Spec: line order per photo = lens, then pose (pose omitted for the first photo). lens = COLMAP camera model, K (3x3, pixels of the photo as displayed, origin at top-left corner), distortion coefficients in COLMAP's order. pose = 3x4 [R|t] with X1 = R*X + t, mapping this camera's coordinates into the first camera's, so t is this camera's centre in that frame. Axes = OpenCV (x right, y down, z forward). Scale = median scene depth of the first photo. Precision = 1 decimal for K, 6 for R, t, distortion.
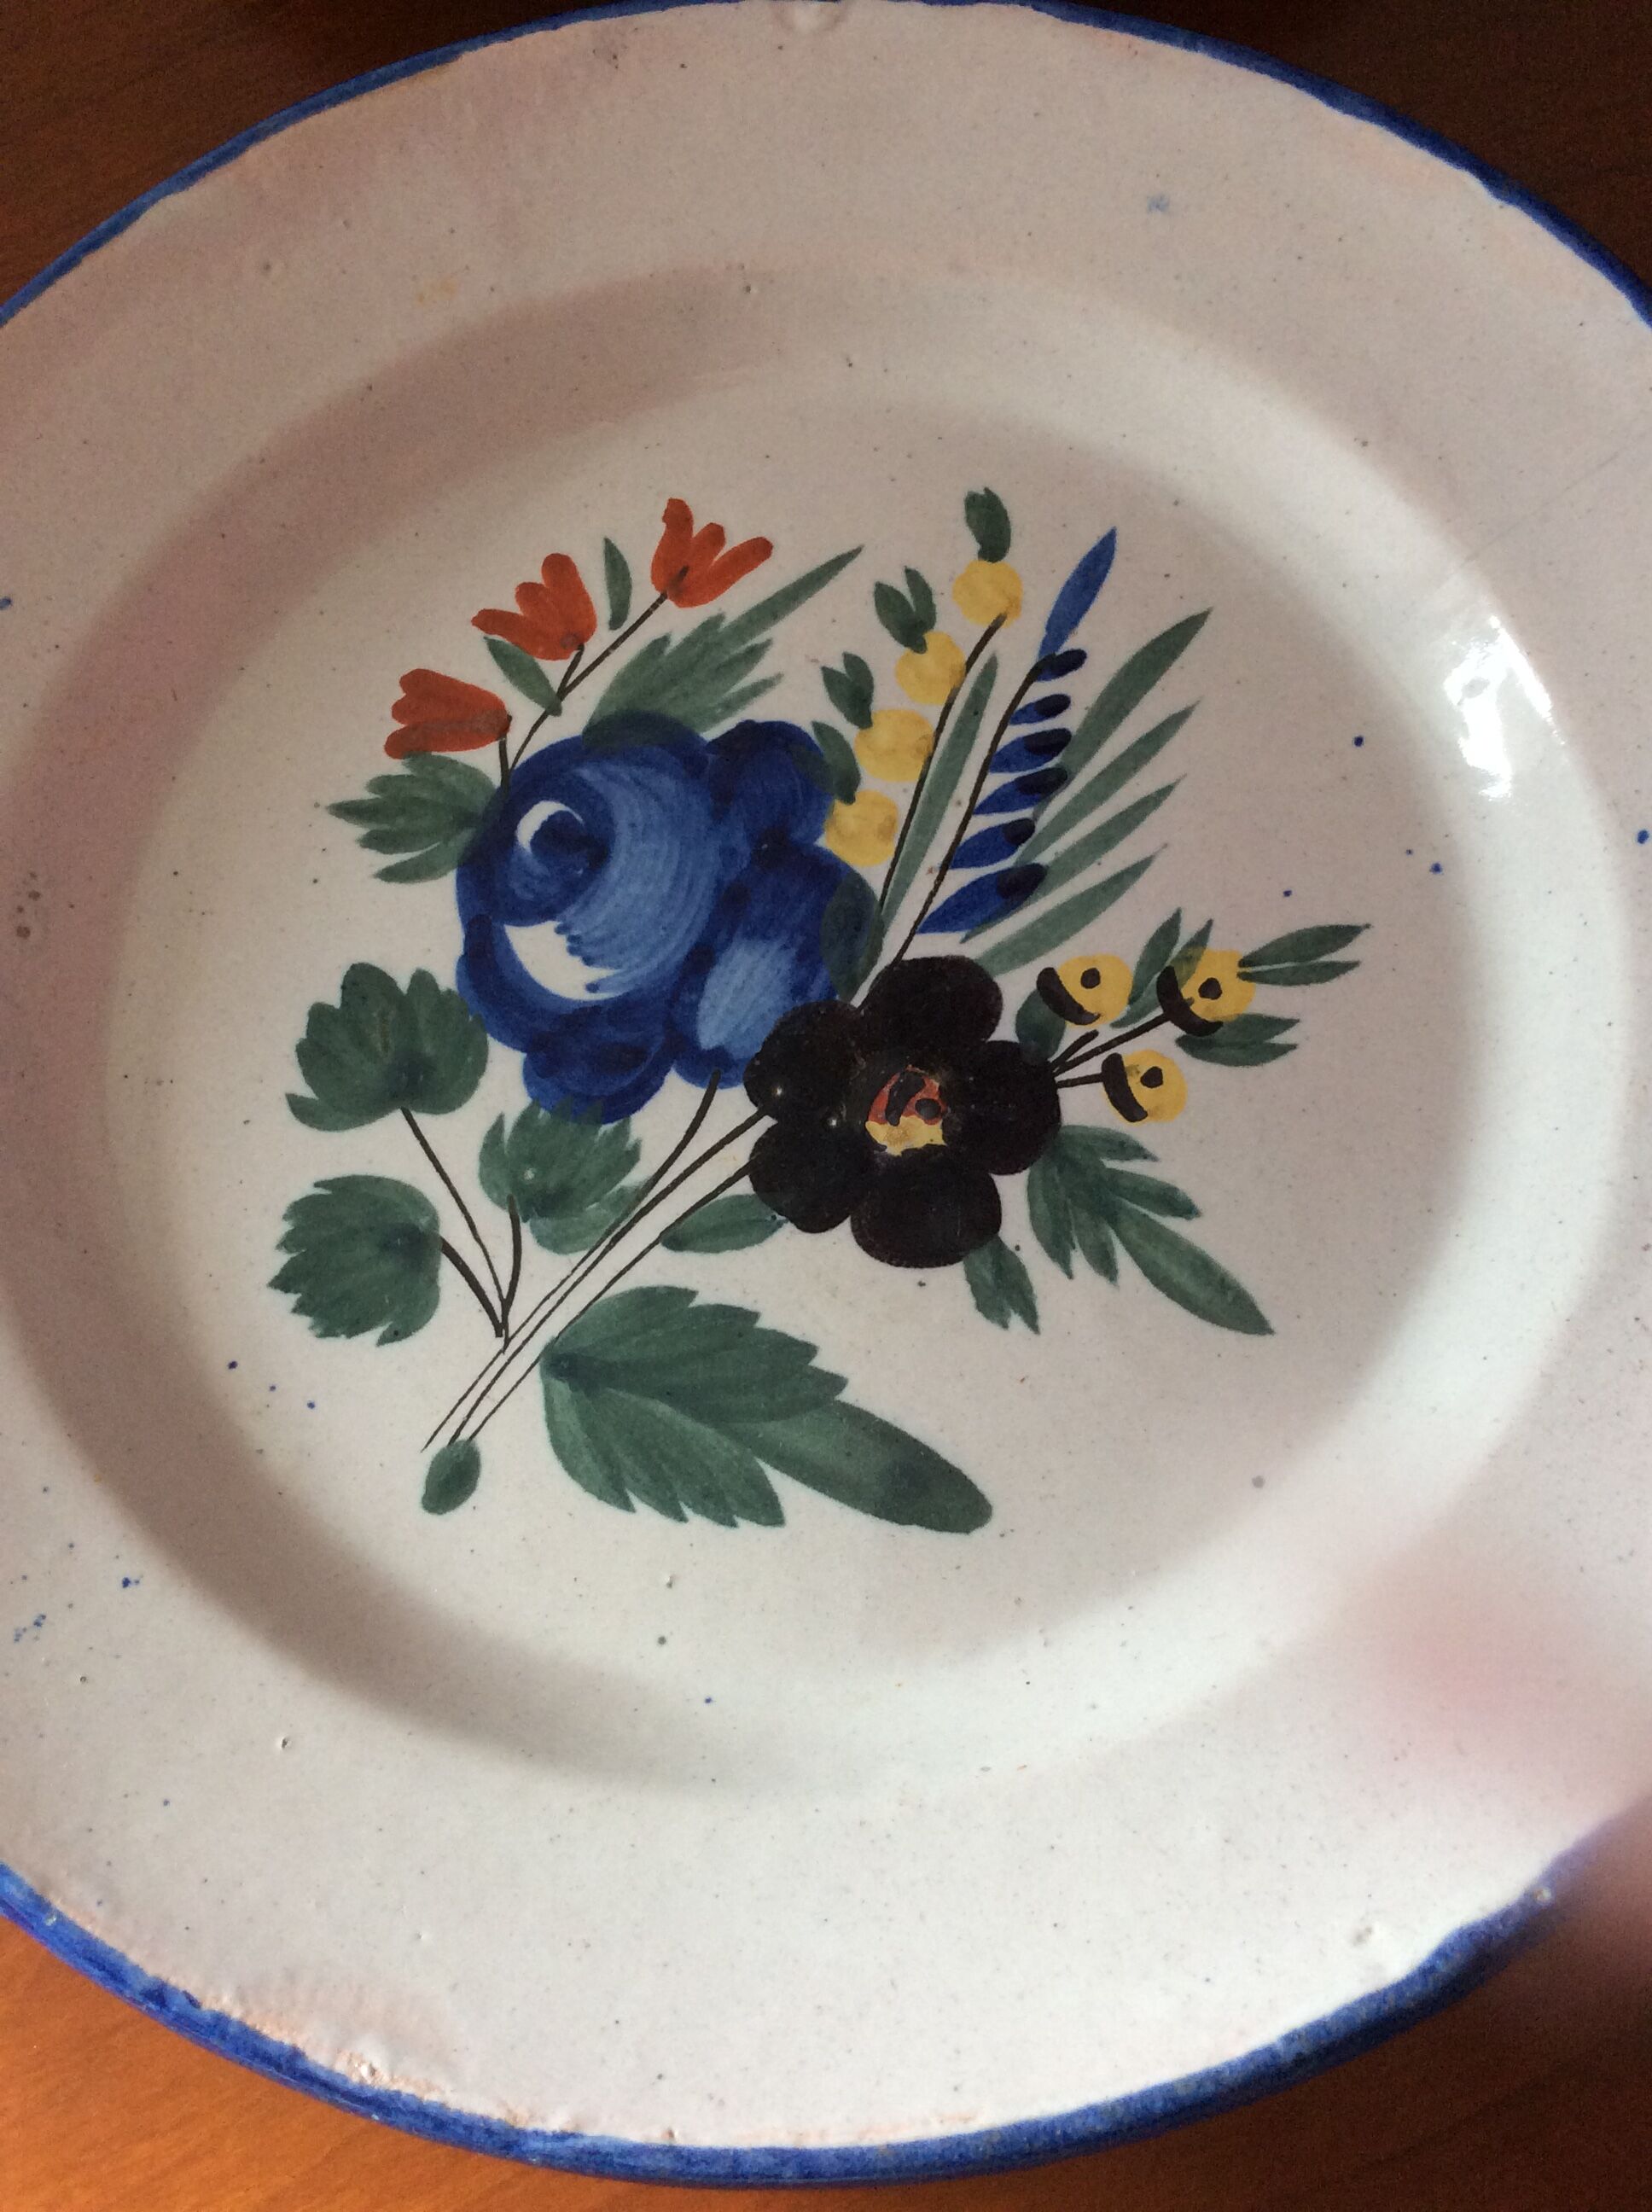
lens RADIAL K [[2045.3, 0, 826.0], [0, 2045.3, 1106.0], [0, 0, 1]] dist [0.103979, -0.223396]
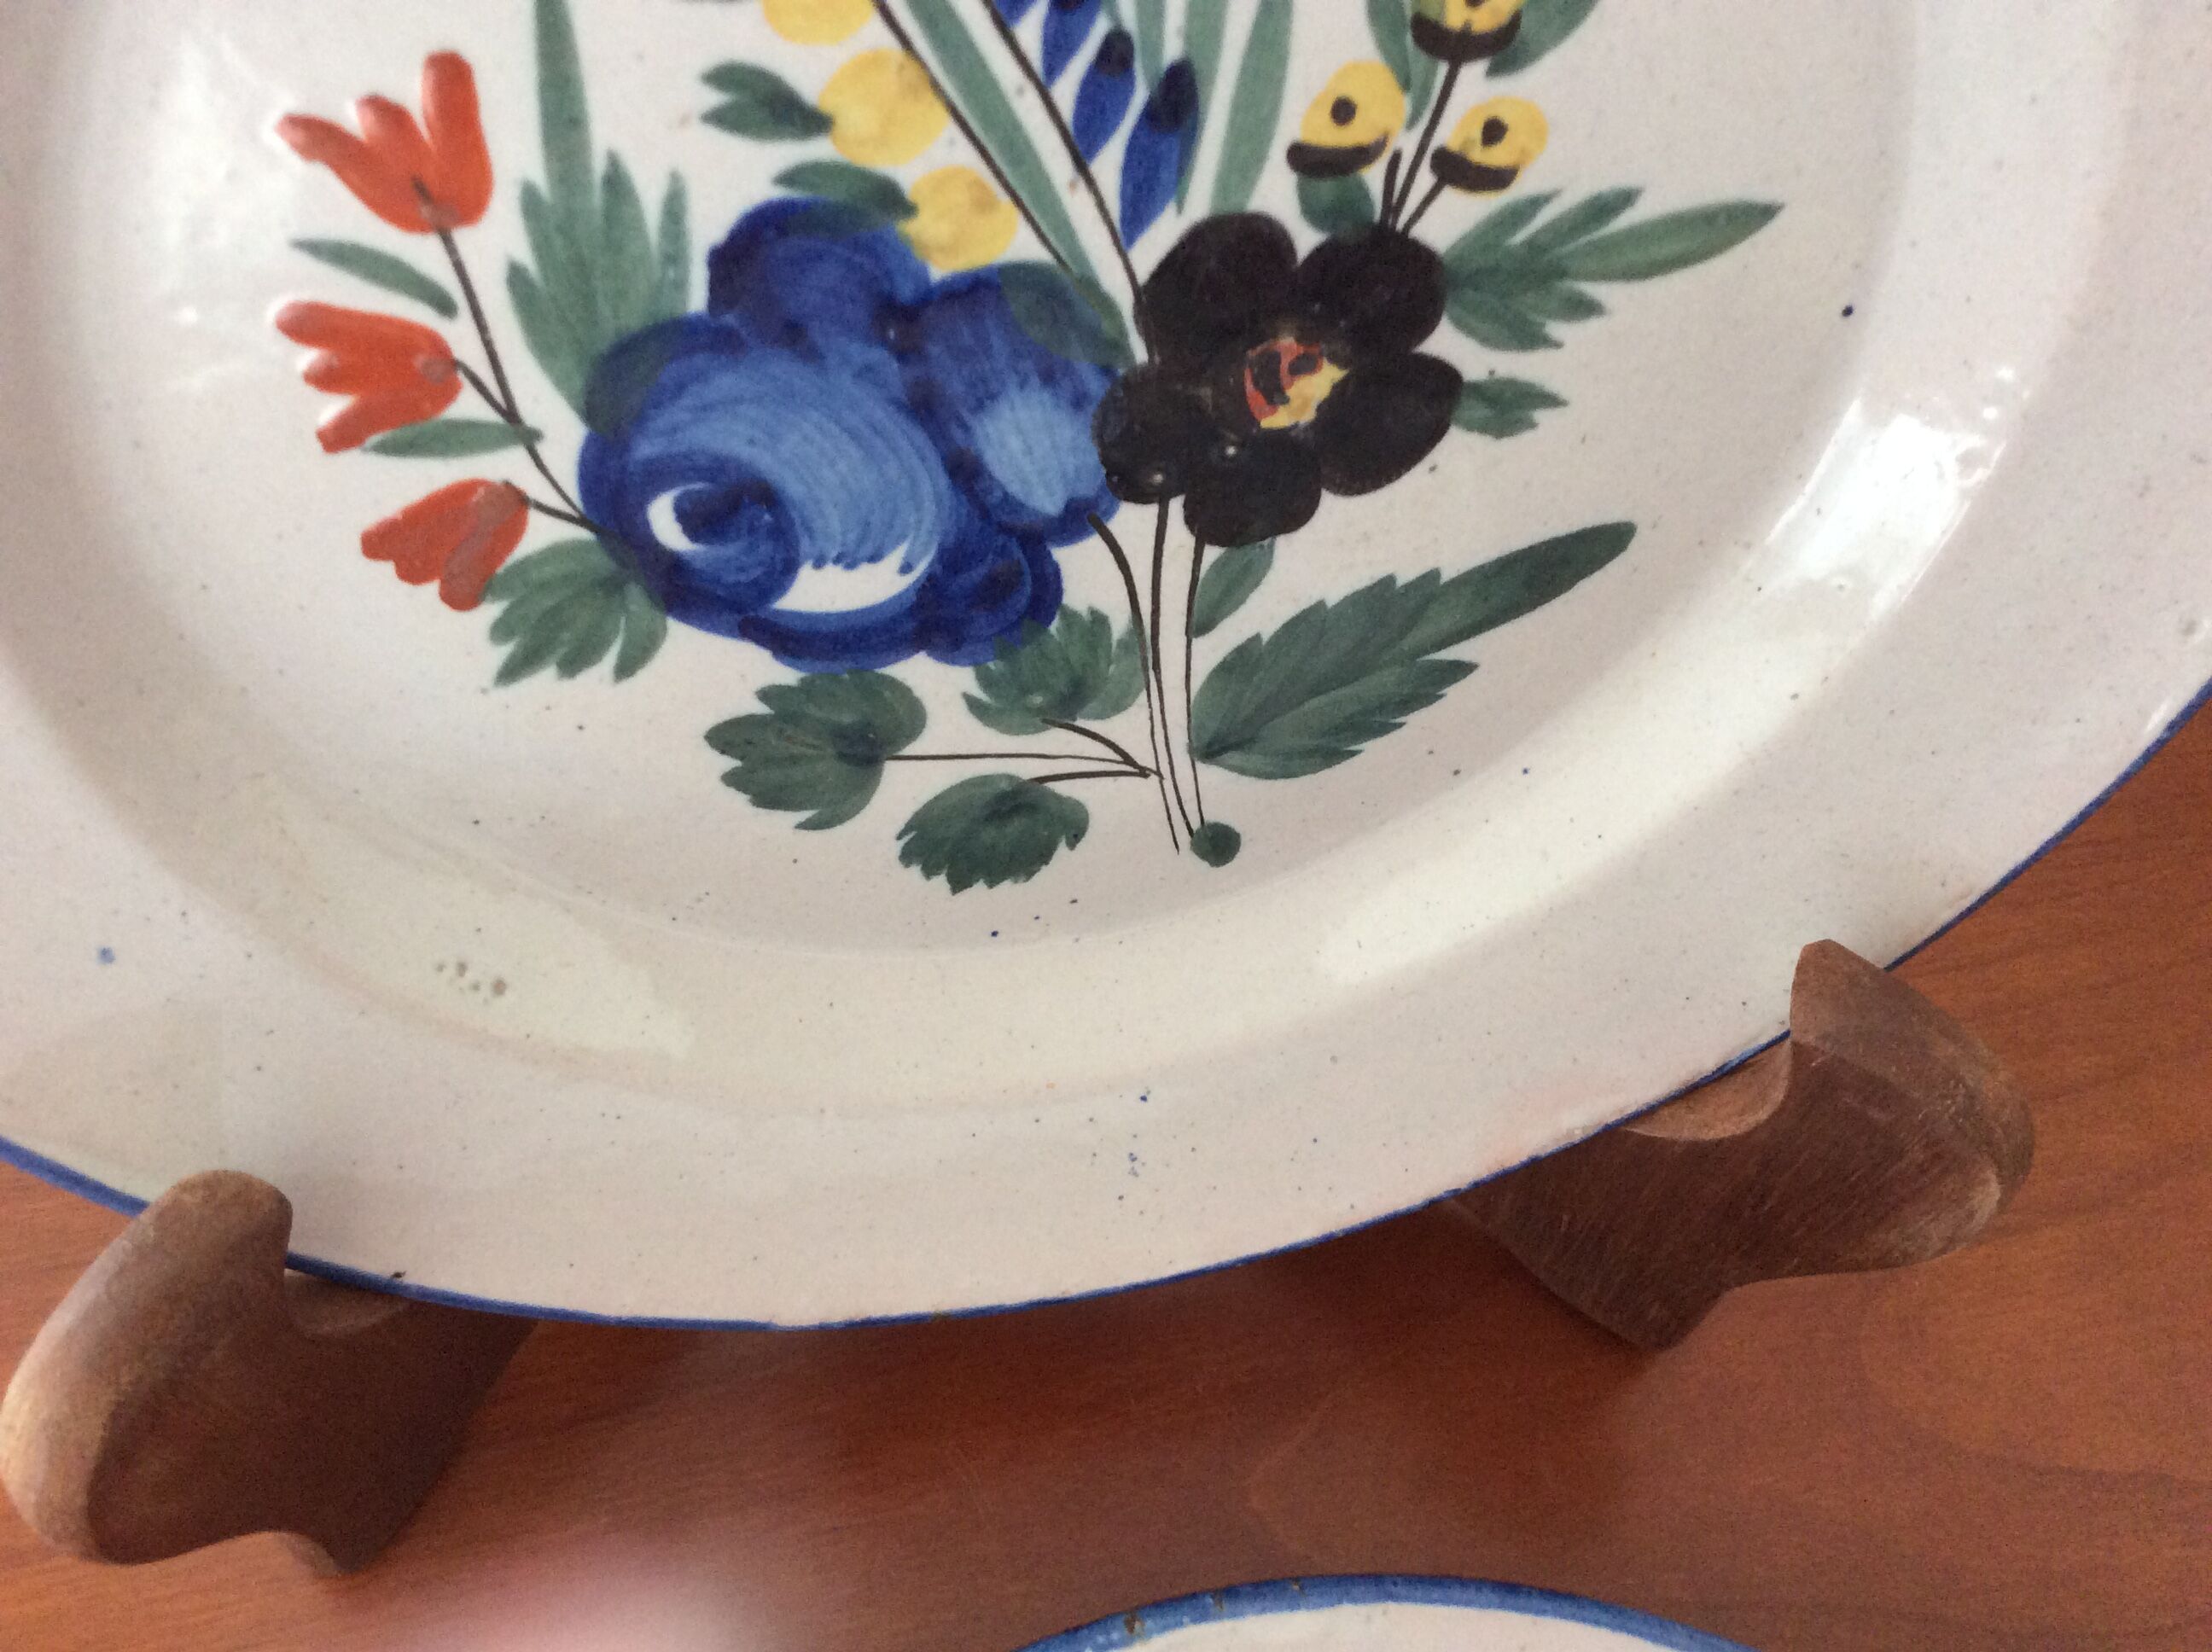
lens RADIAL K [[2045.3, 0, 1106.0], [0, 2045.3, 826.0], [0, 0, 1]] dist [0.103979, -0.223396]
pose [[0.651449, -0.627405, -0.426587, 0.224568], [0.614408, 0.106404, 0.781780, -0.642727], [-0.445102, -0.771389, 0.454800, 0.517687]]
